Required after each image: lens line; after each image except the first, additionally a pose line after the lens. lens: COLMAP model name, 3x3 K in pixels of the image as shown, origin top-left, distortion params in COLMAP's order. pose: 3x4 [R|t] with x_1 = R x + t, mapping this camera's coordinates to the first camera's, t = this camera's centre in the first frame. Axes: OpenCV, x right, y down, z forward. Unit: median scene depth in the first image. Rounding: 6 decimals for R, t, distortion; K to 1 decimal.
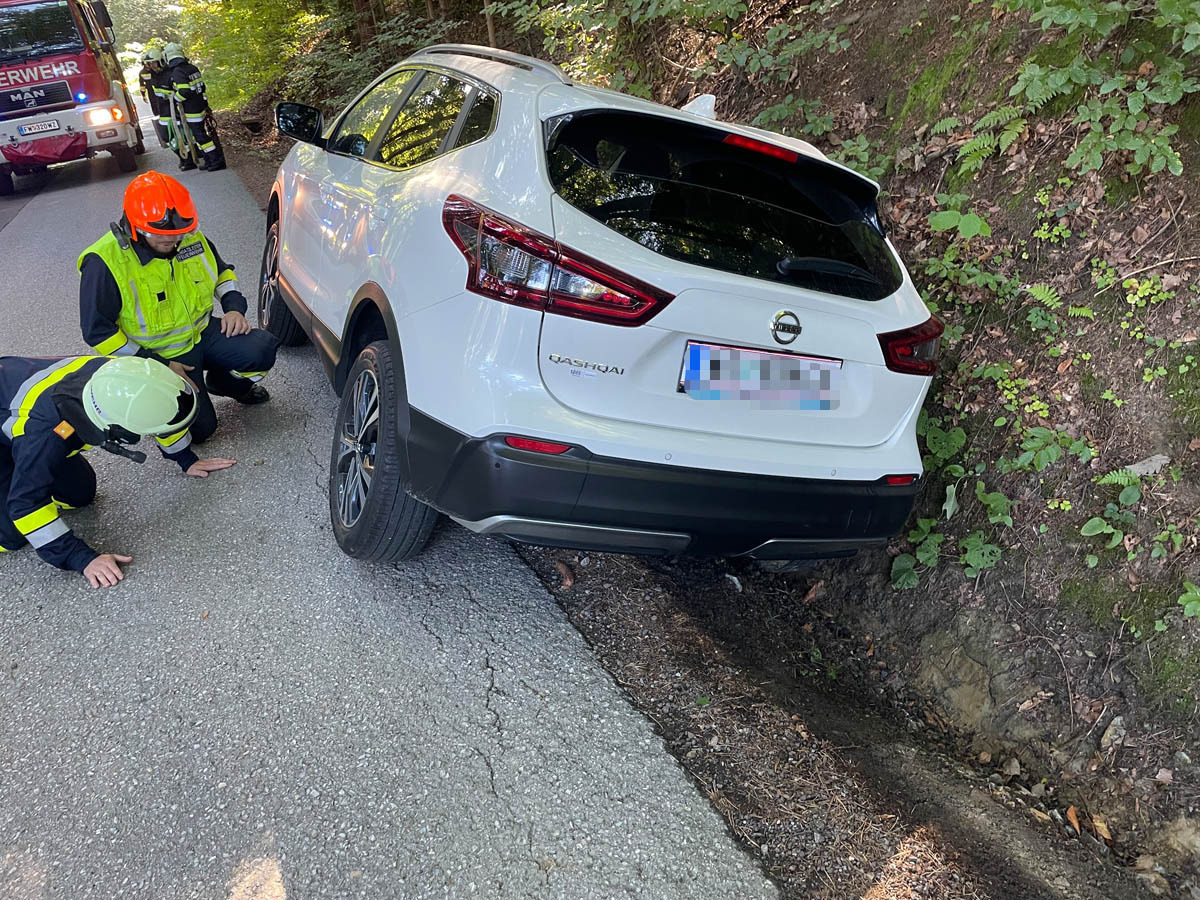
lens RADIAL K [[917.1, 0, 627.3], [0, 917.1, 413.3], [0, 0, 1]] dist [0.114947, -0.124685]
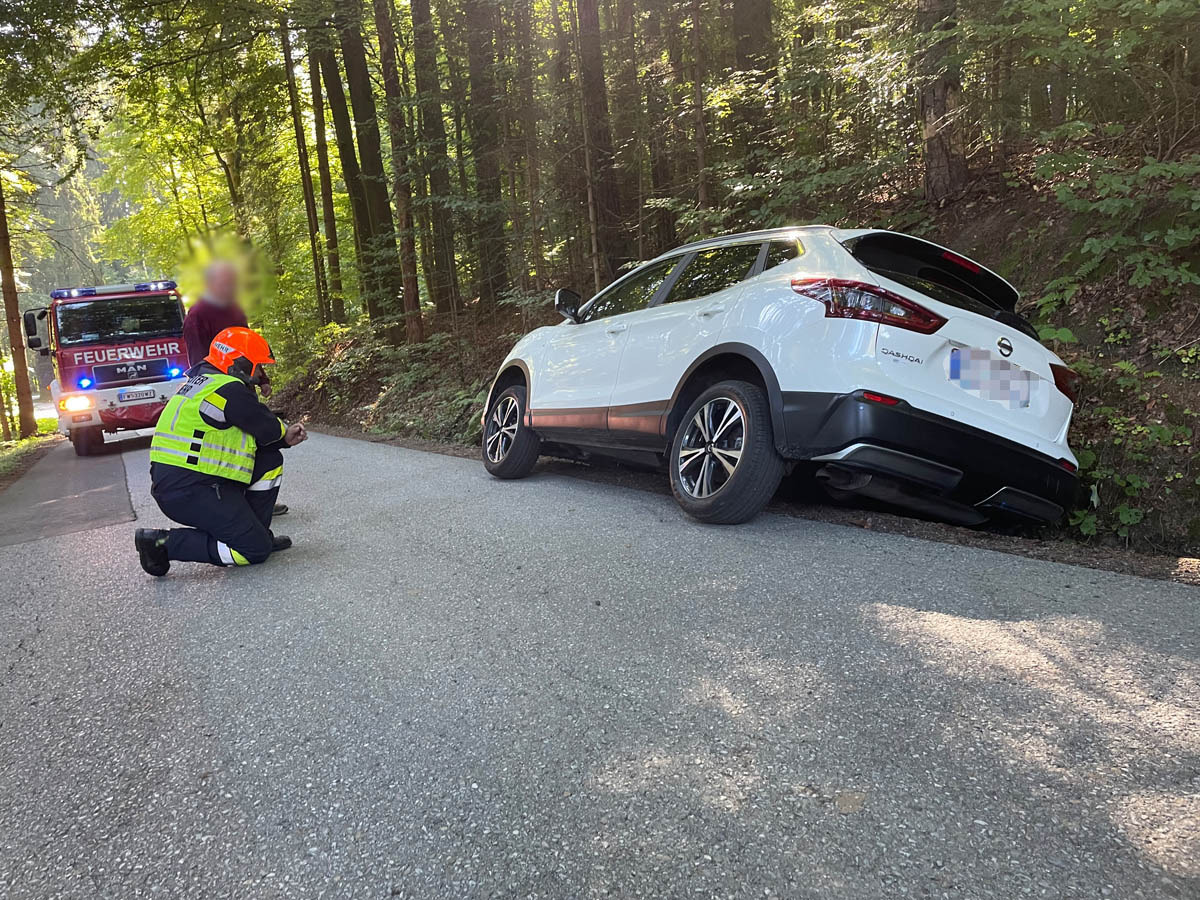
lens RADIAL K [[917.1, 0, 627.3], [0, 917.1, 413.3], [0, 0, 1]] dist [0.114947, -0.124685]
pose [[0.997079, -0.000208, 0.076381, -0.507646], [0.025844, 0.941936, -0.334795, 0.451330], [-0.071877, 0.335791, 0.939190, -0.390271]]
